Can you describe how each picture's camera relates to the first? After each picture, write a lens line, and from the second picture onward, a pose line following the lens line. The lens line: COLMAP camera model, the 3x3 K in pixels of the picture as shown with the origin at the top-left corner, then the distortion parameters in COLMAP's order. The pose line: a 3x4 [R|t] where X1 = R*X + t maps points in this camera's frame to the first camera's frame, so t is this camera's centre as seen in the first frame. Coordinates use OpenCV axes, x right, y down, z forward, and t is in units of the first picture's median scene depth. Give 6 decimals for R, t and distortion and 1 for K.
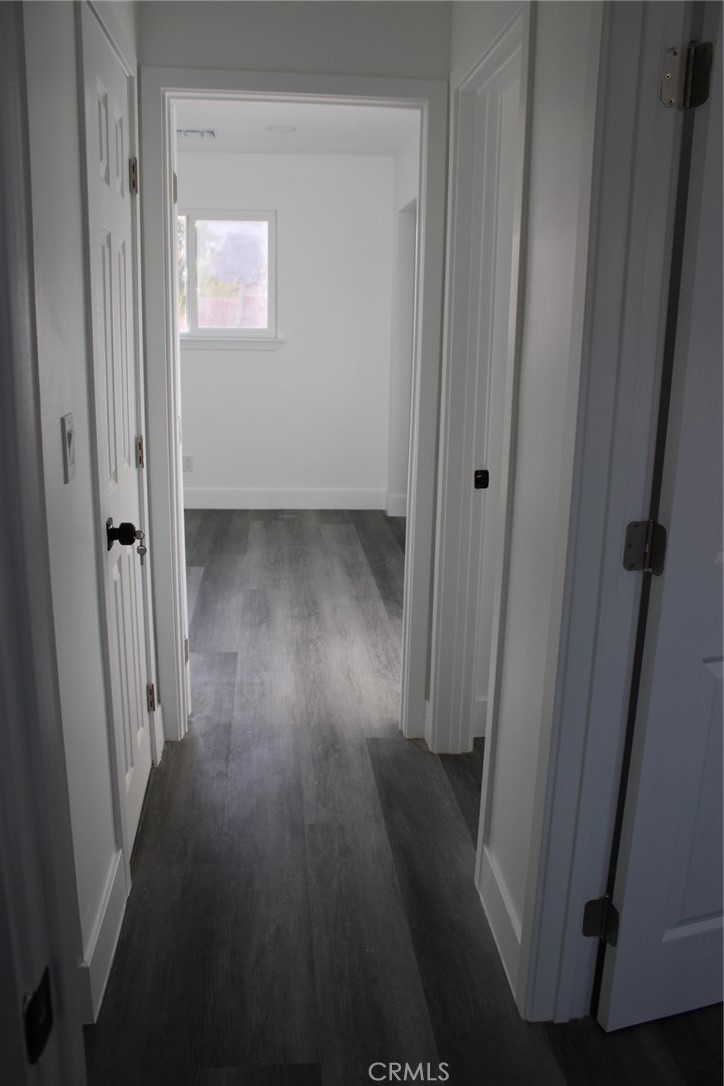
lens RADIAL K [[893.4, 0, 362.0], [0, 893.4, 543.0], [0, 0, 1]] dist [-0.139653, 0.100160]
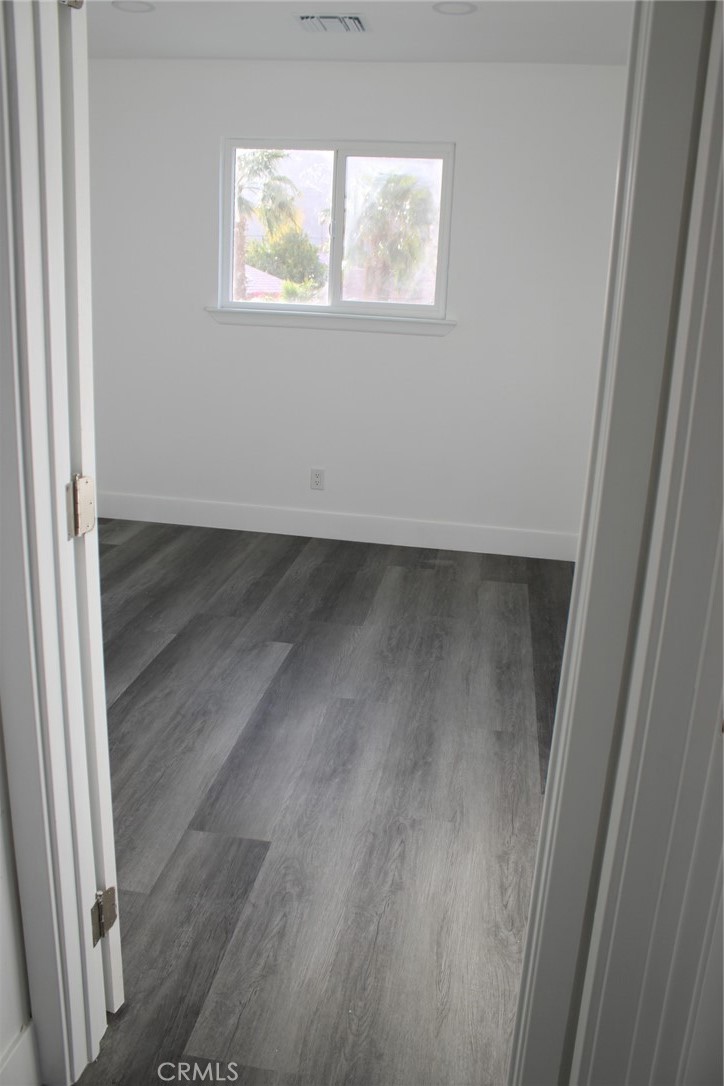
lens RADIAL K [[893.4, 0, 362.0], [0, 893.4, 543.0], [0, 0, 1]] dist [-0.139653, 0.100160]
pose [[0.967741, 0.092211, -0.234467, 0.031458], [-0.087075, 0.995682, 0.032187, -0.079344], [0.236422, -0.010733, 0.971591, 0.333146]]
